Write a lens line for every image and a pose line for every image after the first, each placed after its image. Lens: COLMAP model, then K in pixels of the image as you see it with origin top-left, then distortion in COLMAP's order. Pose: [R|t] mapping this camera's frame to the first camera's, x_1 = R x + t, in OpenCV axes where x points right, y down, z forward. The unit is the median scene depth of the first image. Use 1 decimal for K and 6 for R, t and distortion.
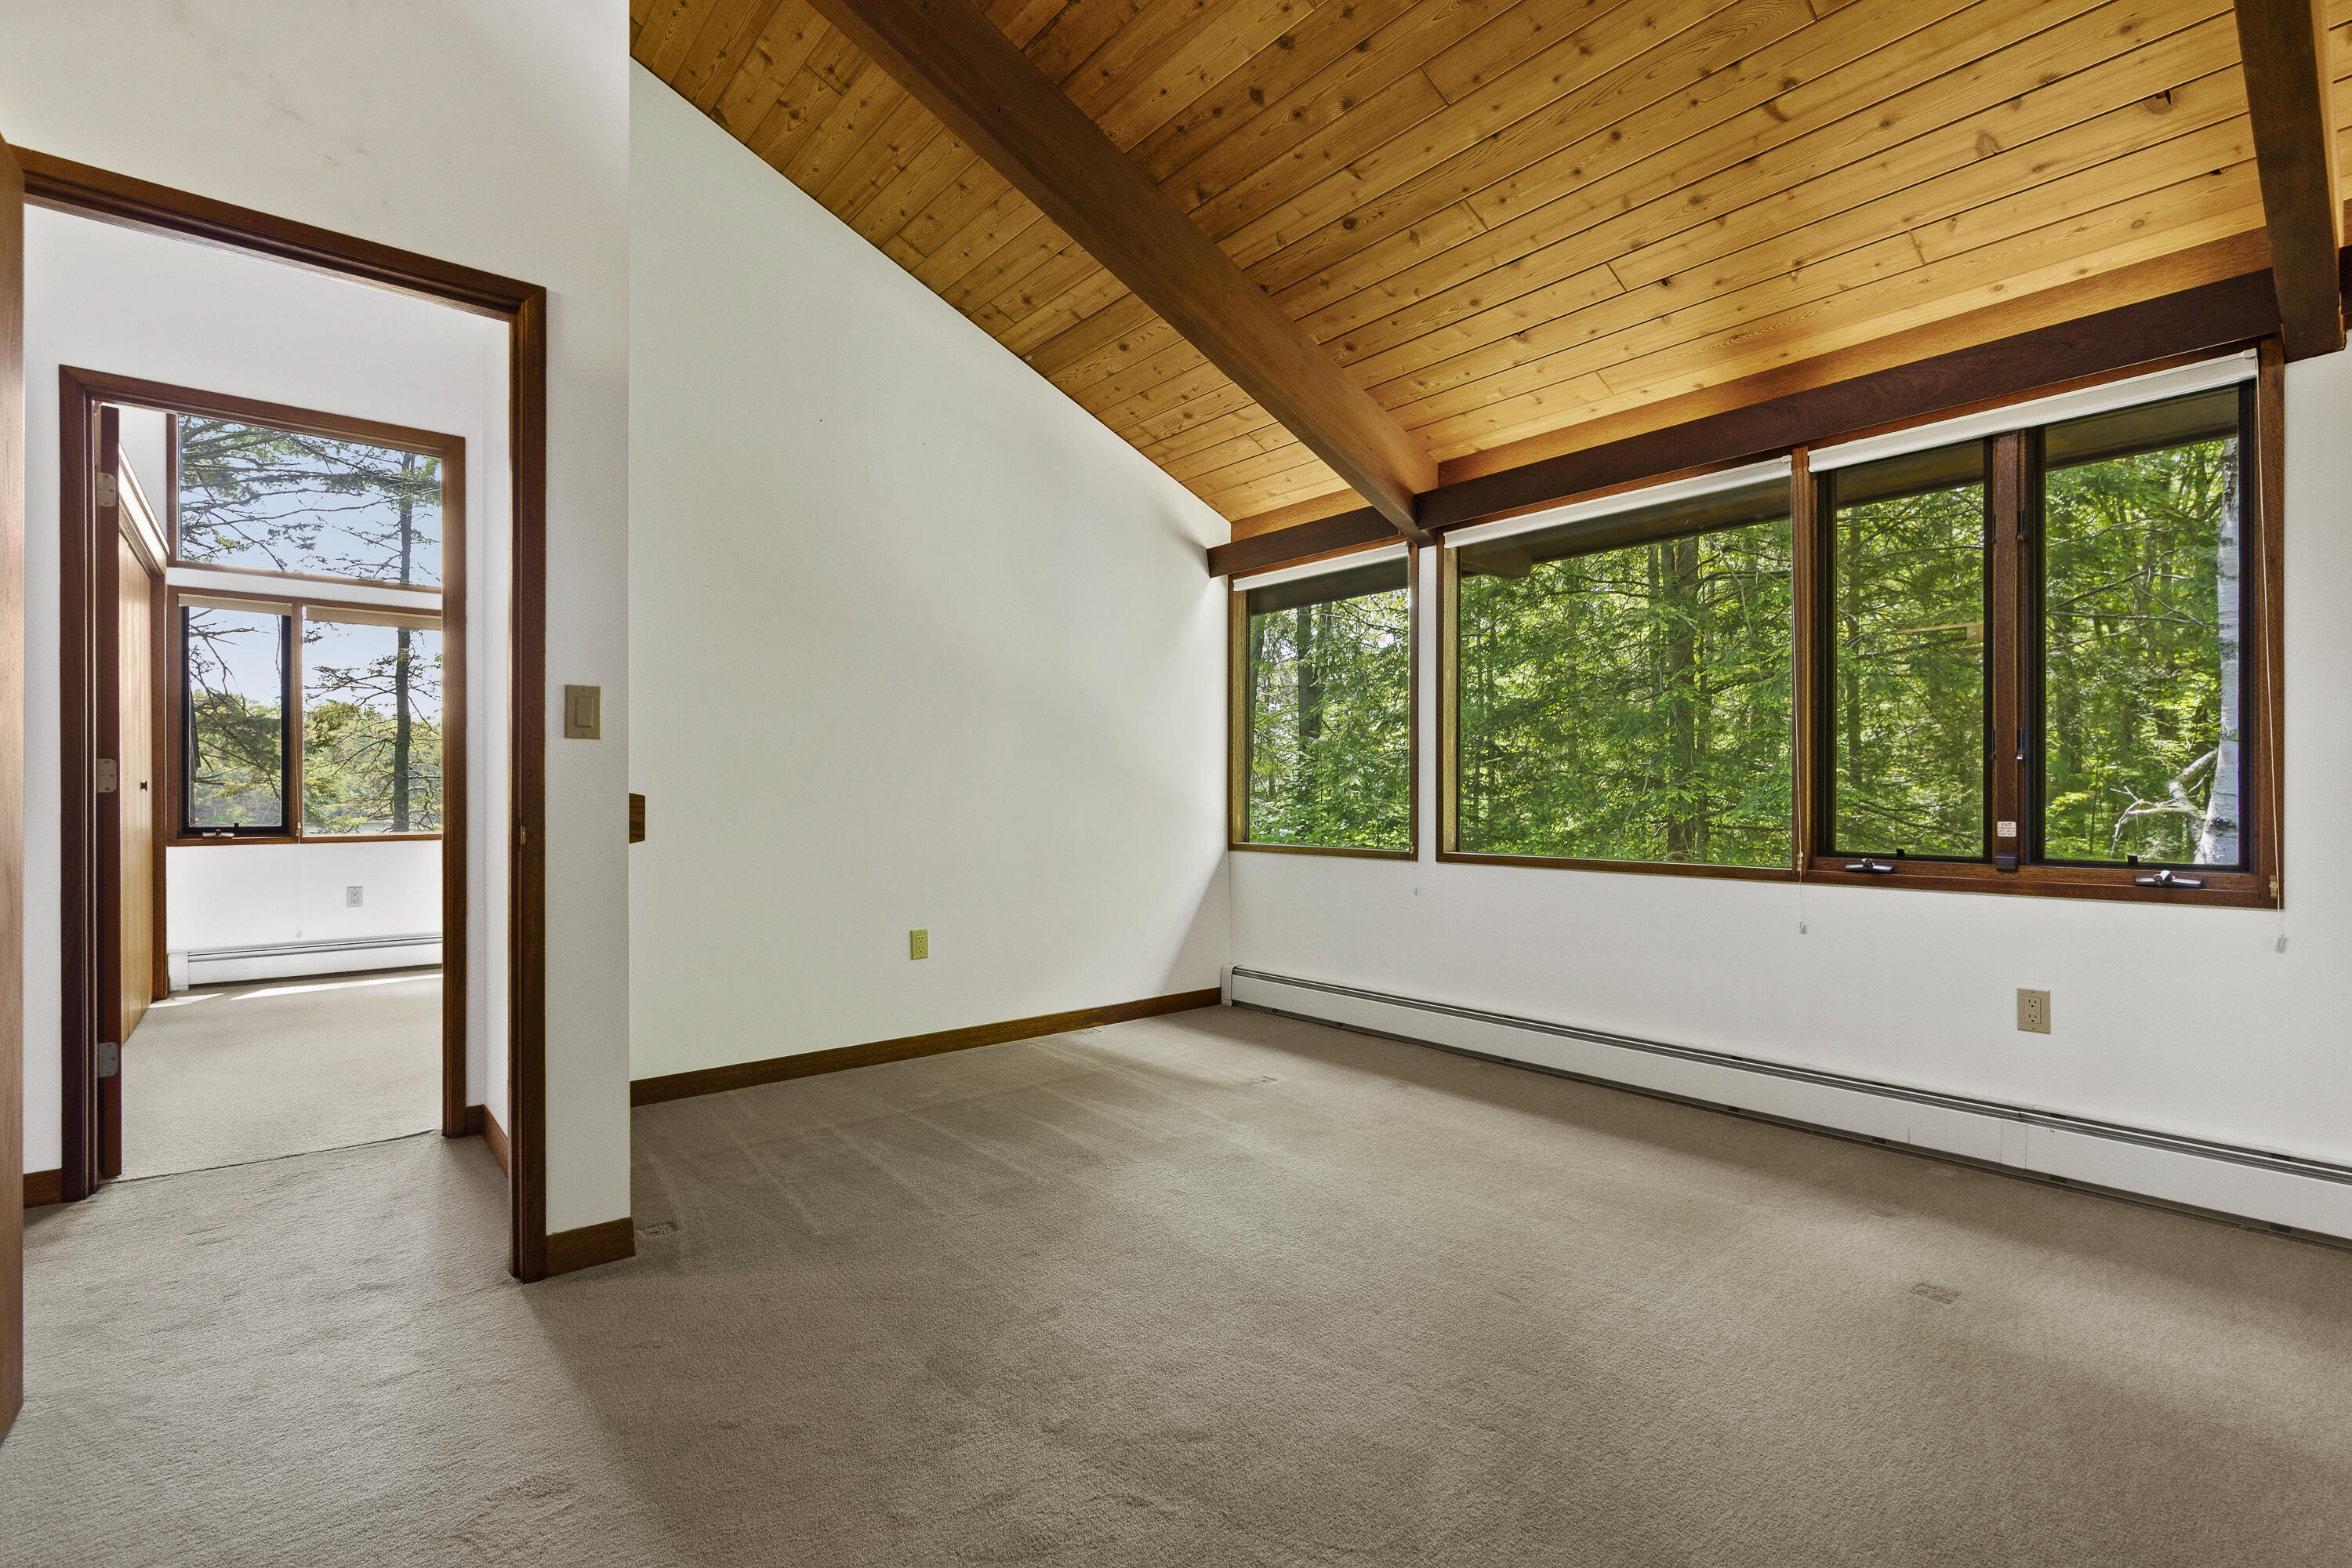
lens RADIAL K [[1076.4, 0, 1171.2], [0, 1076.4, 797.0], [0, 0, 1]] dist [-0.009811, 0.003573]
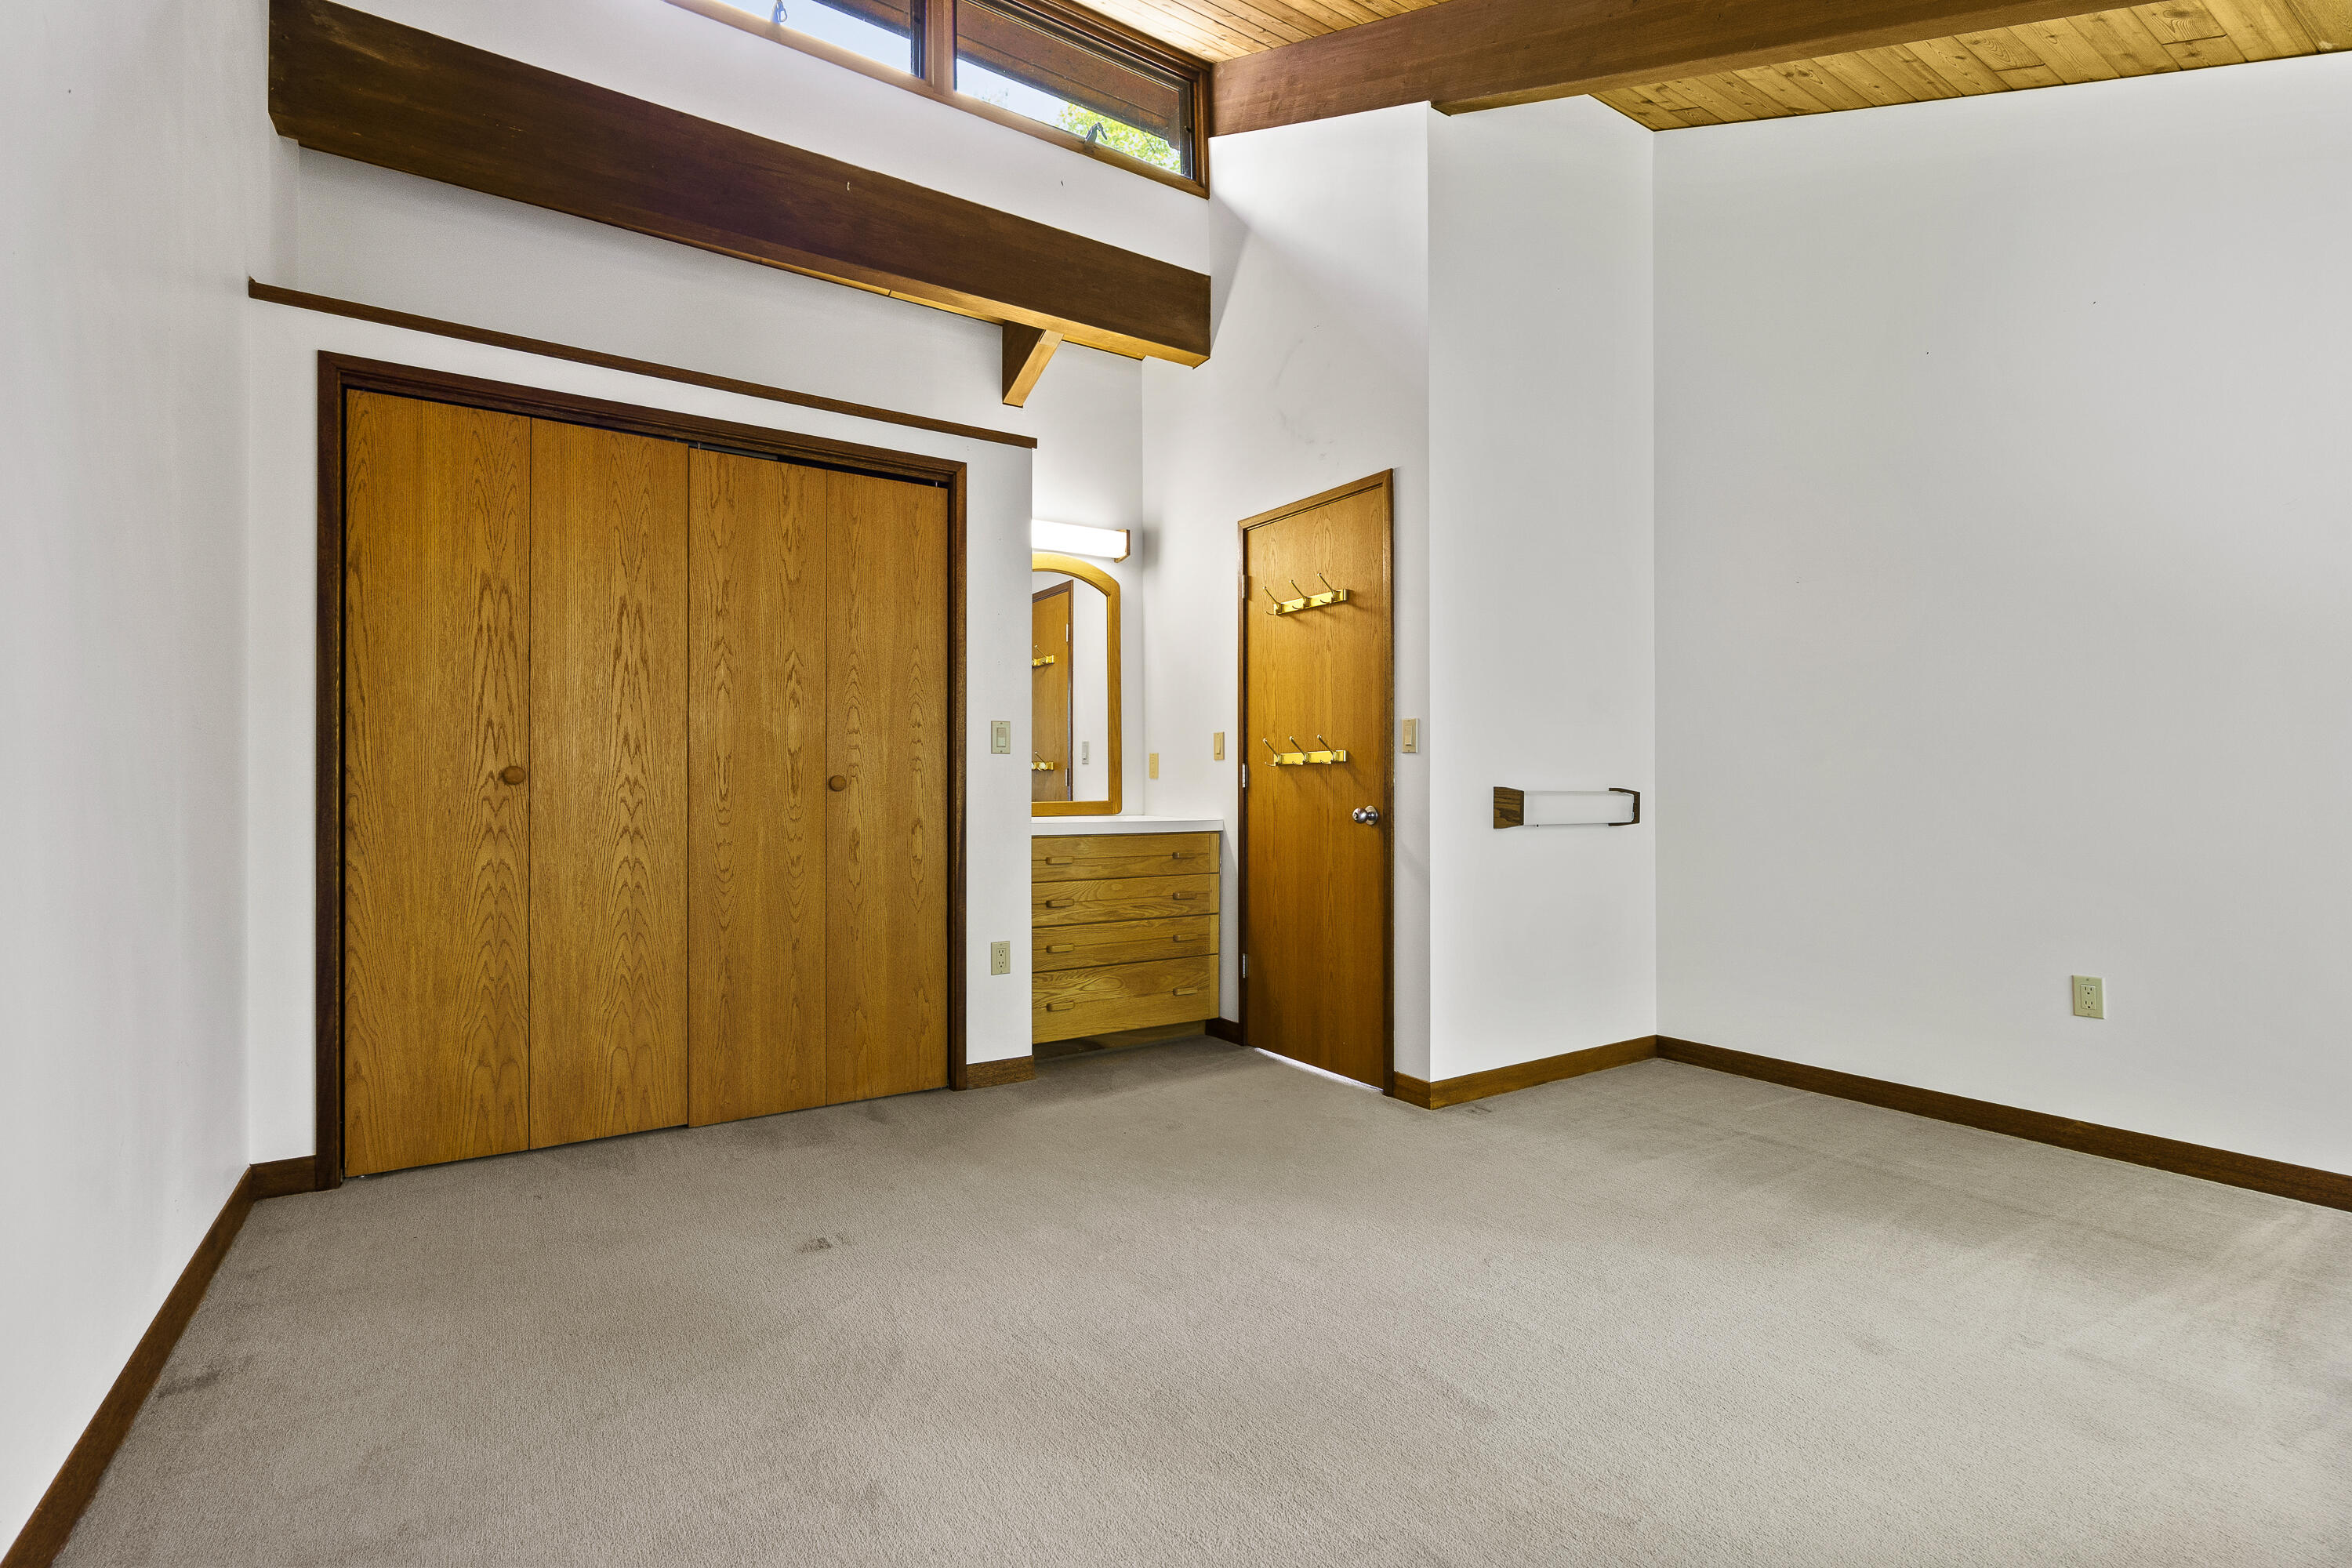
lens RADIAL K [[1076.4, 0, 1182.6], [0, 1076.4, 782.3], [0, 0, 1]] dist [-0.009811, 0.003573]
pose [[-0.112786, -0.004317, -0.993610, 0.358661], [-0.003563, 0.999986, -0.003940, -0.001669], [0.993613, 0.003096, -0.112800, 0.307901]]
